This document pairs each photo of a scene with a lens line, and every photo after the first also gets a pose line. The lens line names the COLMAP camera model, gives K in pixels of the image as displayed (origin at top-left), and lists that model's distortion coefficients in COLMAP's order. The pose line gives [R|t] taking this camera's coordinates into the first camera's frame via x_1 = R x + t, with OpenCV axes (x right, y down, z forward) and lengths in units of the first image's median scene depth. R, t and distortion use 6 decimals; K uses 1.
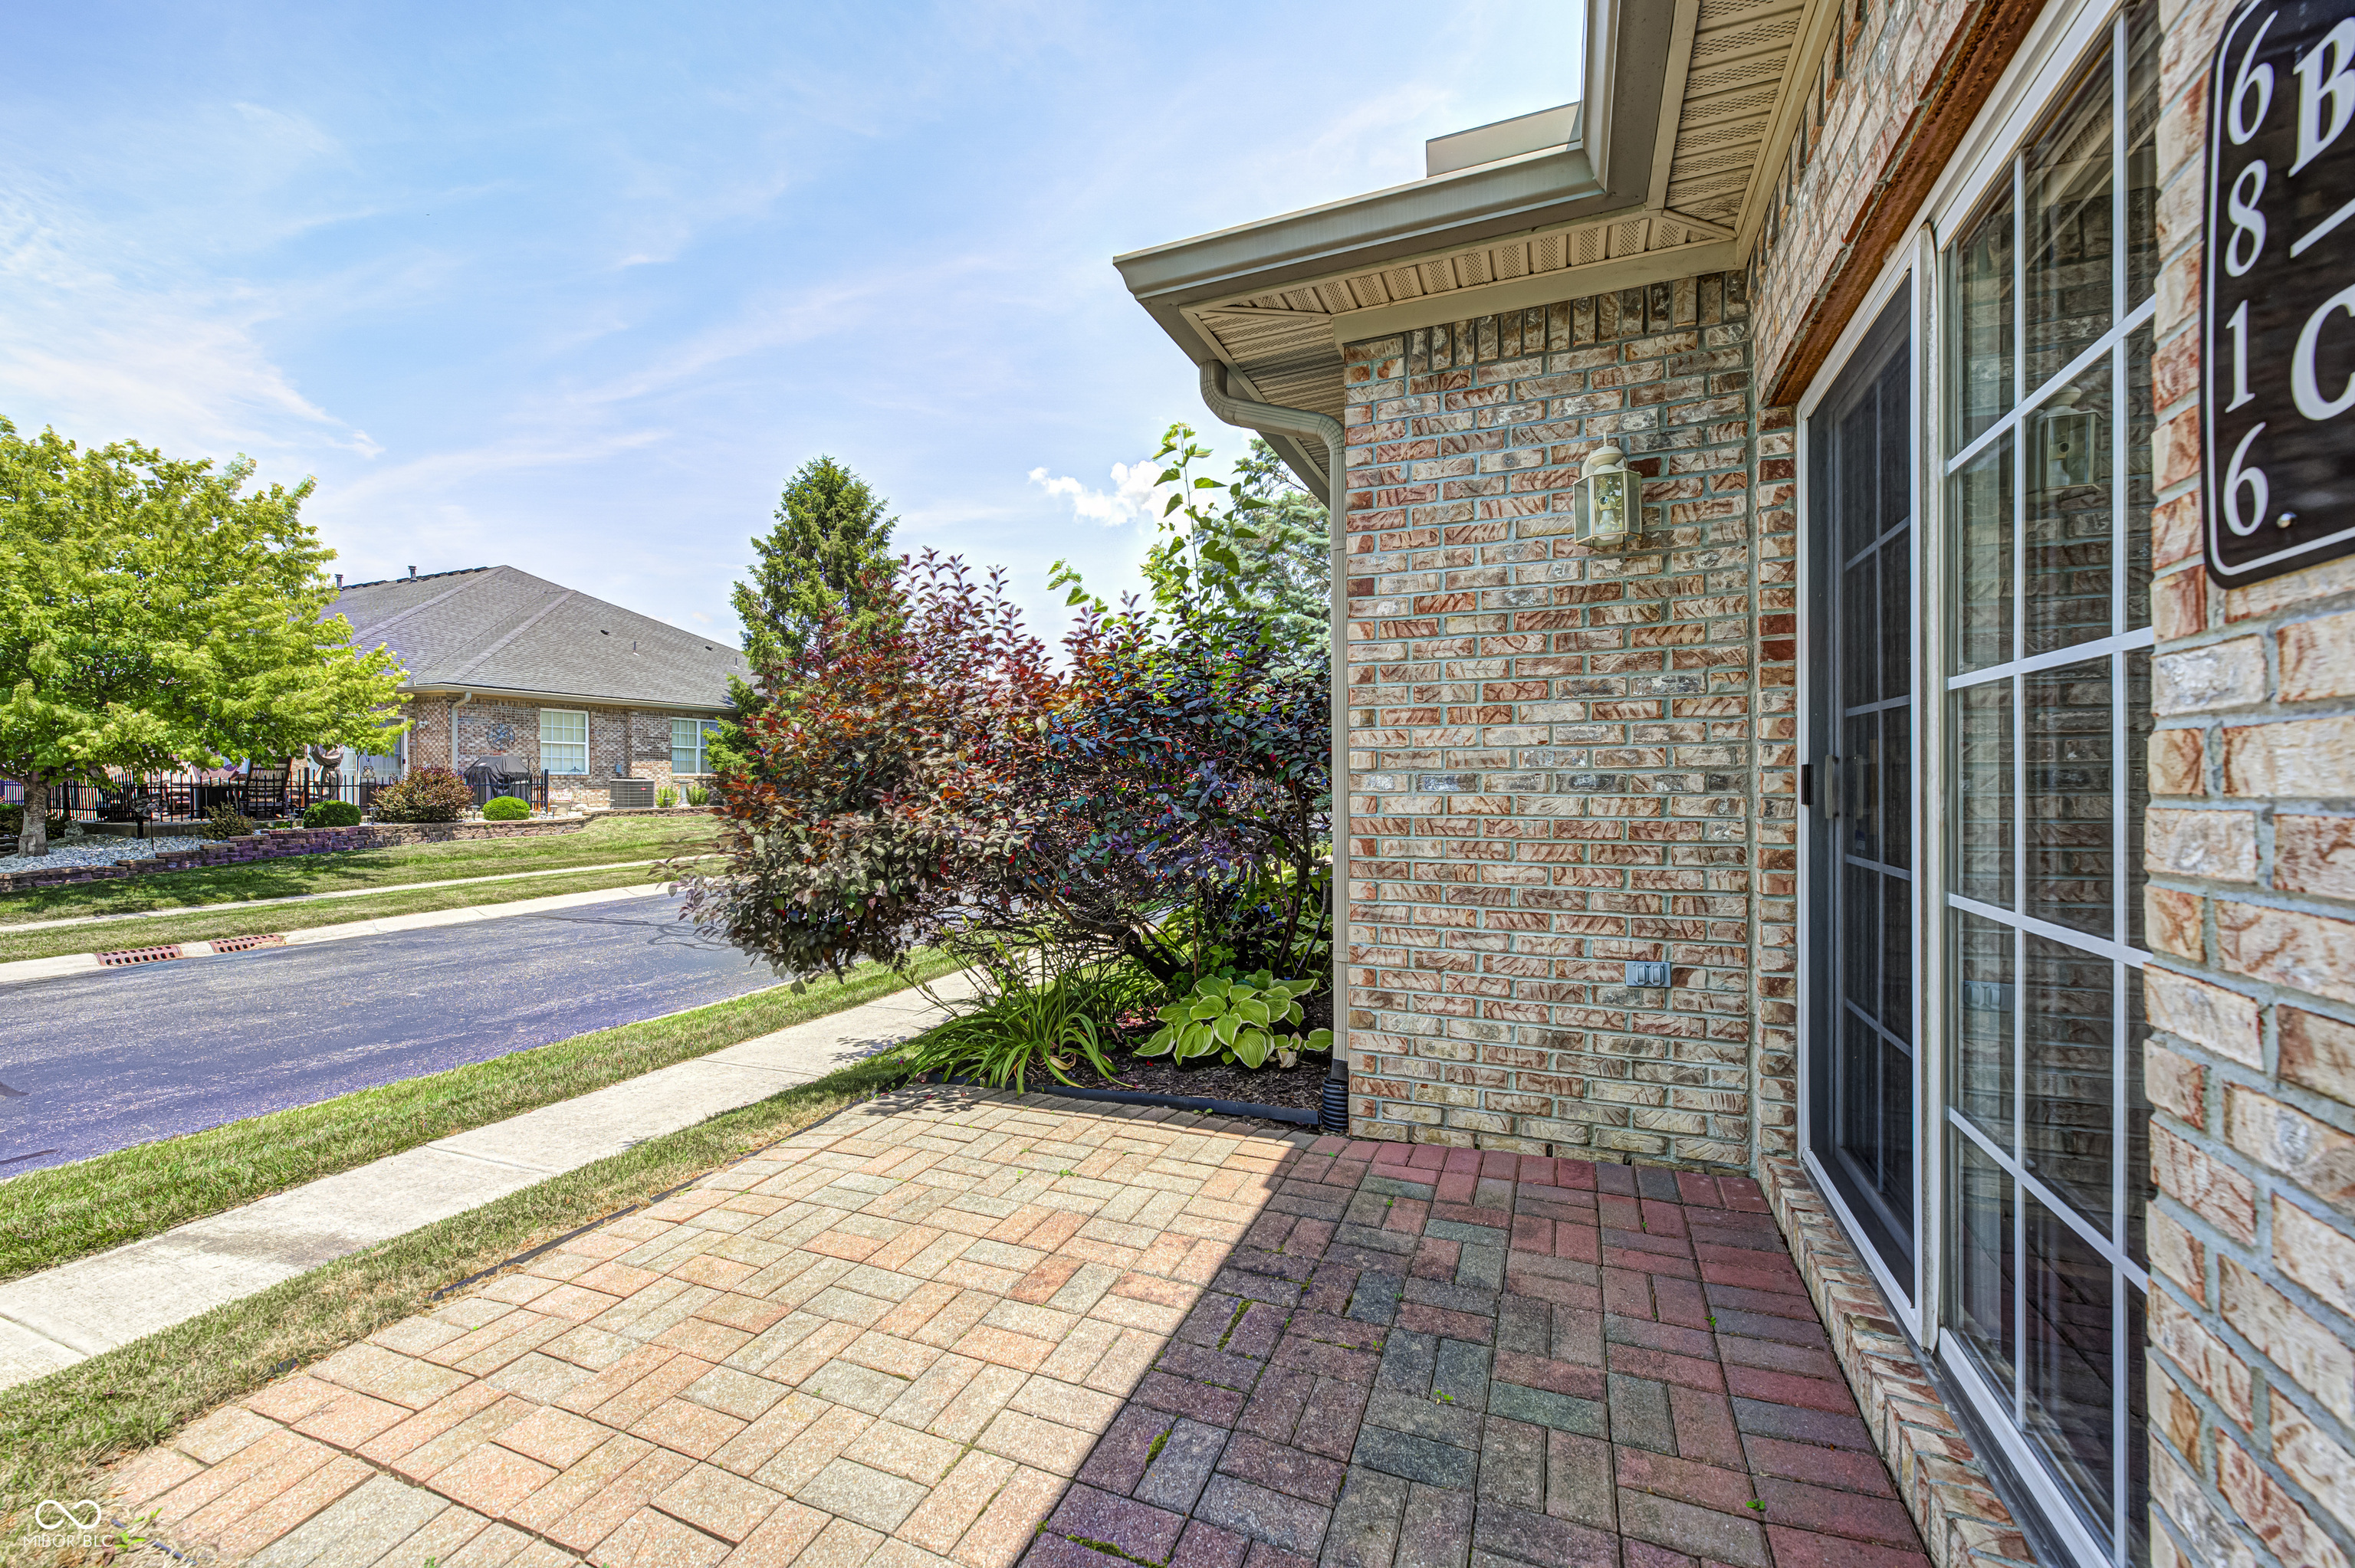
lens RADIAL K [[924.5, 0, 1188.5], [0, 924.5, 786.4], [0, 0, 1]] dist [-0.003671, 0.002327]
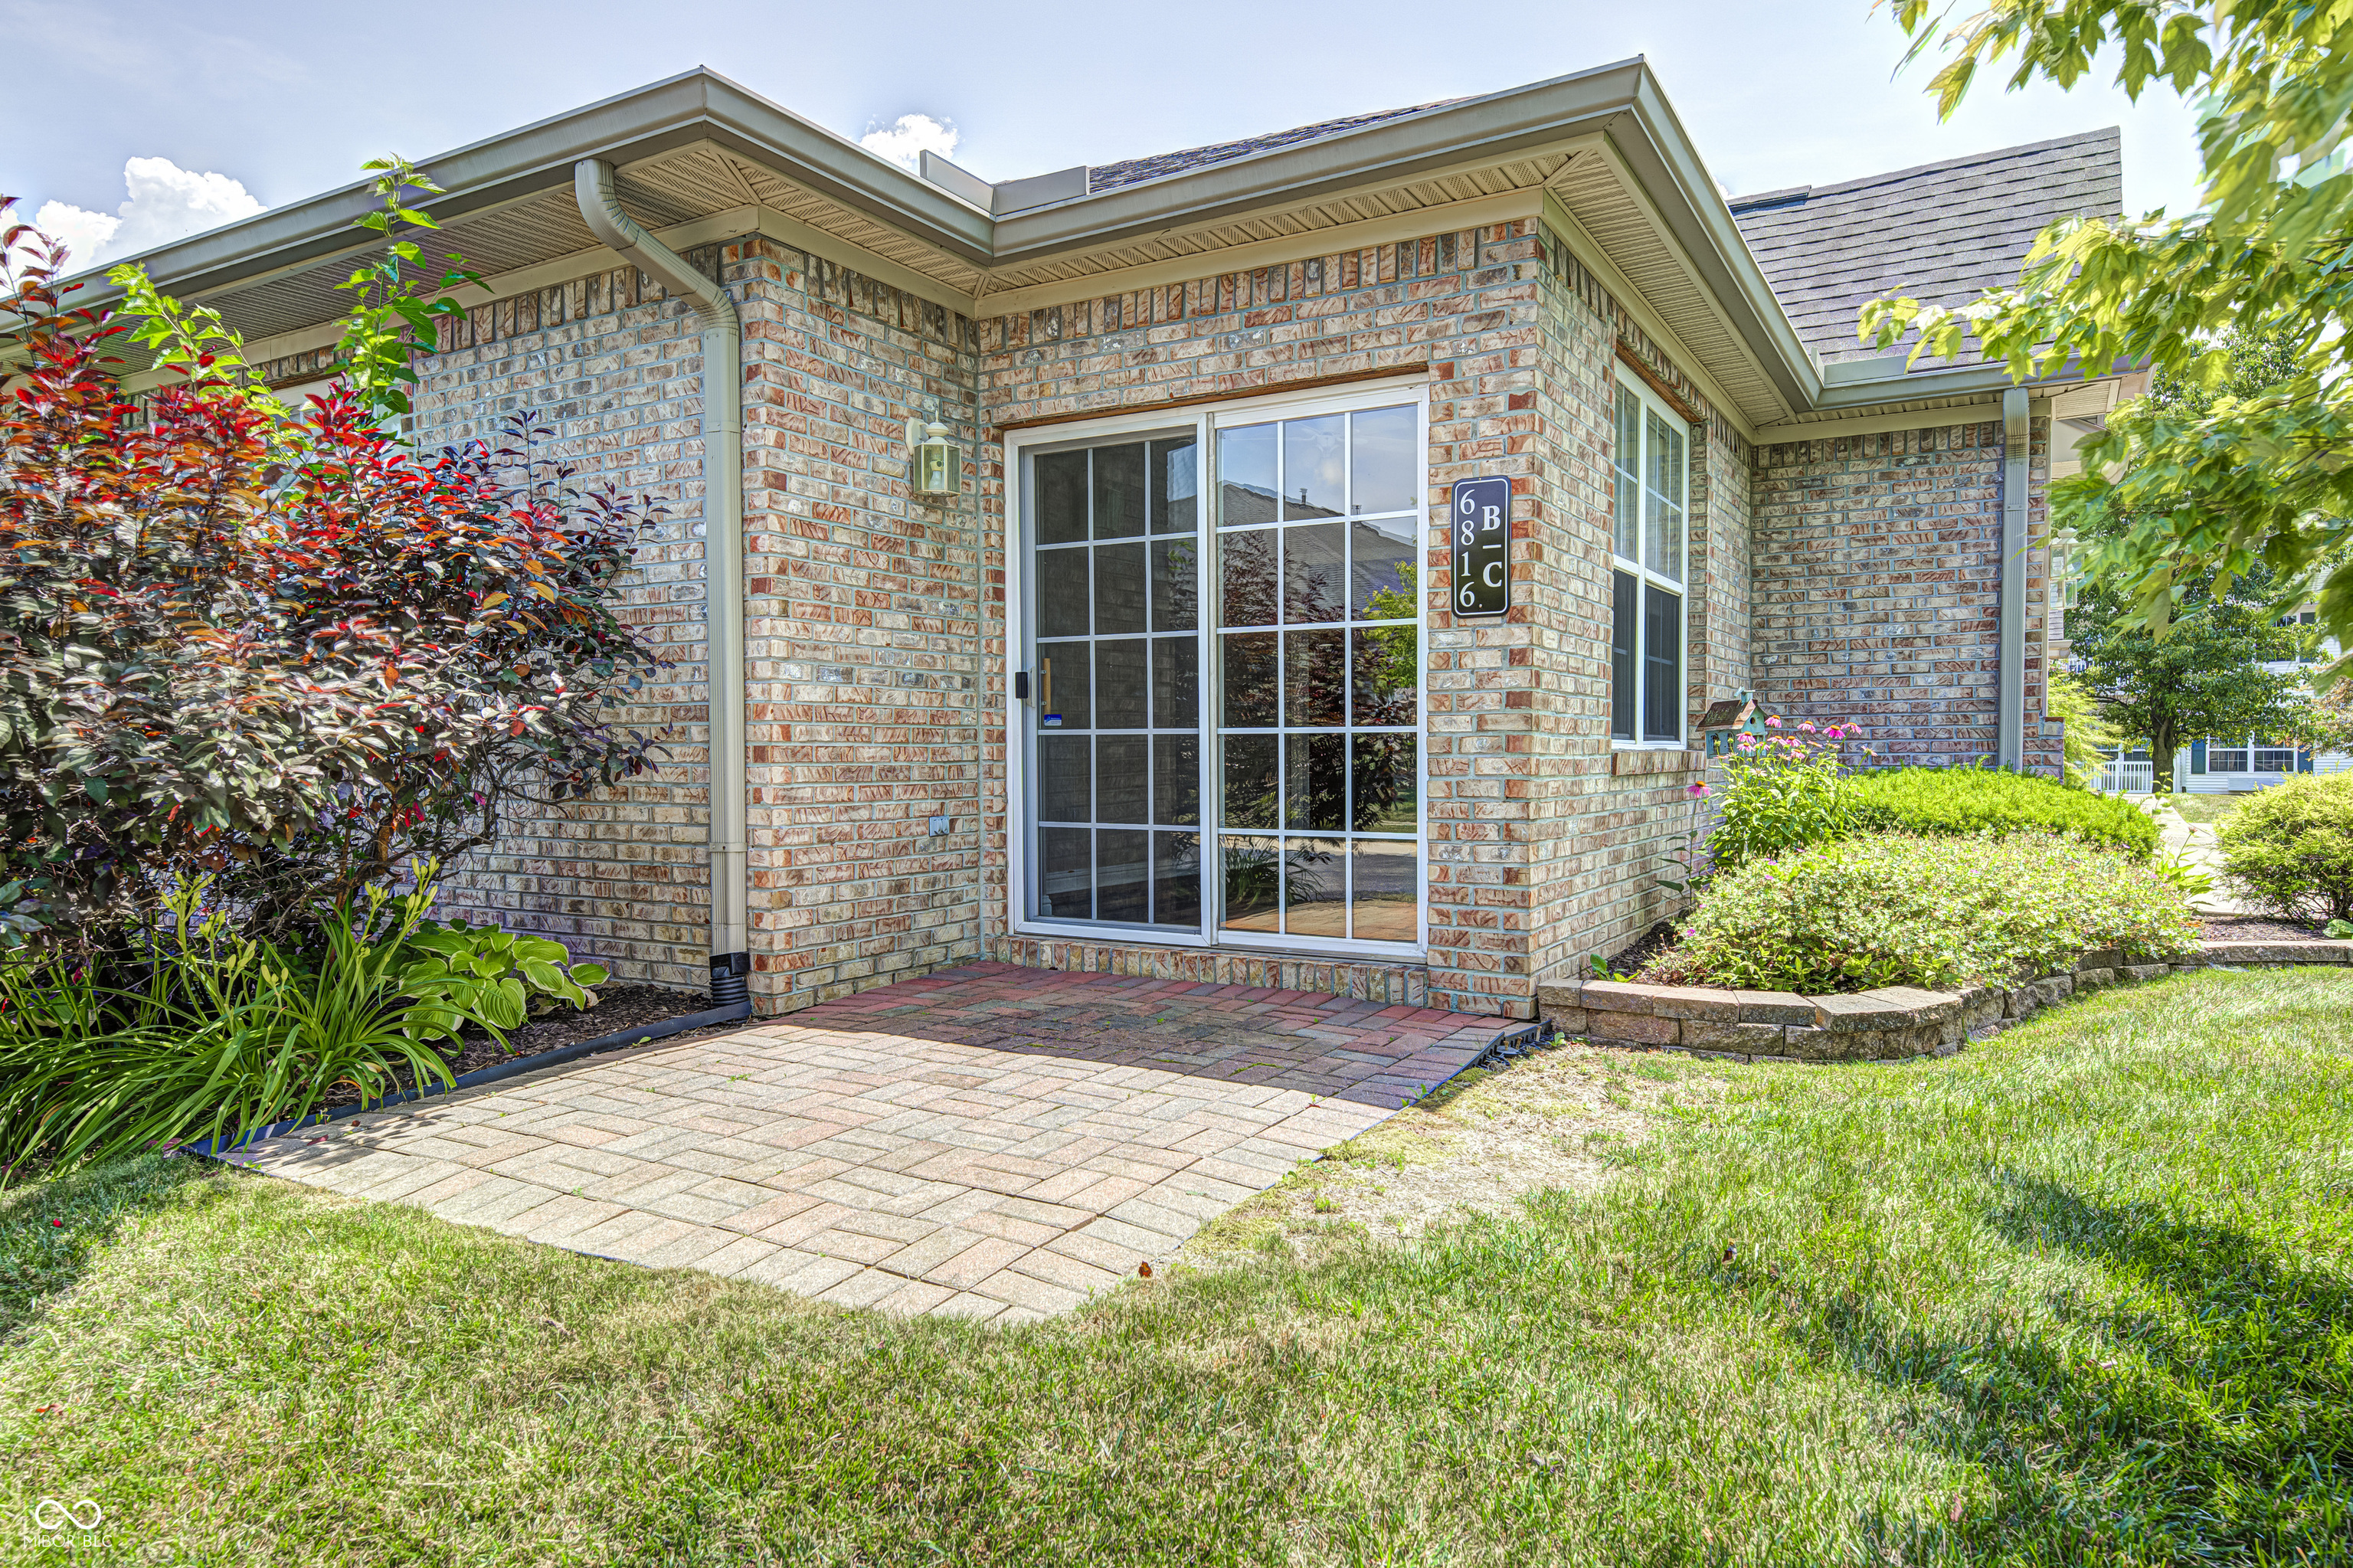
lens RADIAL K [[1425.1, 0, 1184.3], [0, 1425.1, 786.5], [0, 0, 1]] dist [-0.001935, -0.000961]
pose [[0.135879, -0.023409, 0.990449, -1.384264], [0.010836, 0.999696, 0.022141, 0.098882], [-0.990666, 0.007724, 0.136092, 0.349023]]
